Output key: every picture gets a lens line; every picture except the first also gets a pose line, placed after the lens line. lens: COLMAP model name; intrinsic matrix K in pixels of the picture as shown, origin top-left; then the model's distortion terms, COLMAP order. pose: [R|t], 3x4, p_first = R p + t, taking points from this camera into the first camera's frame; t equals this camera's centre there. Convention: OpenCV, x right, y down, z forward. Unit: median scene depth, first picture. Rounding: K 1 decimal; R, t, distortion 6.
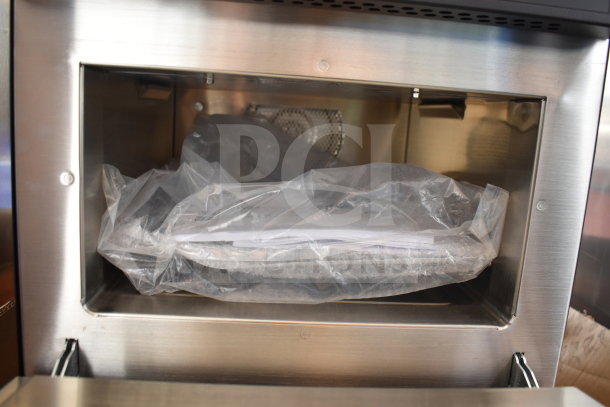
lens RADIAL K [[519.1, 0, 305.0], [0, 519.1, 203.5], [0, 0, 1]] dist [0.002595, 0.001047]
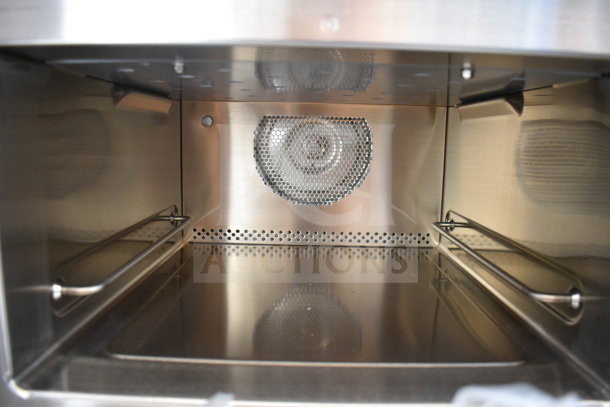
lens RADIAL K [[467.7, 0, 305.0], [0, 467.7, 203.5], [0, 0, 1]] dist [-0.101048, 0.002461]
pose [[0.996233, -0.034165, -0.079706, 0.036035], [0.030960, 0.998675, -0.041098, -0.010531], [0.081005, 0.038475, 0.995971, 0.360157]]
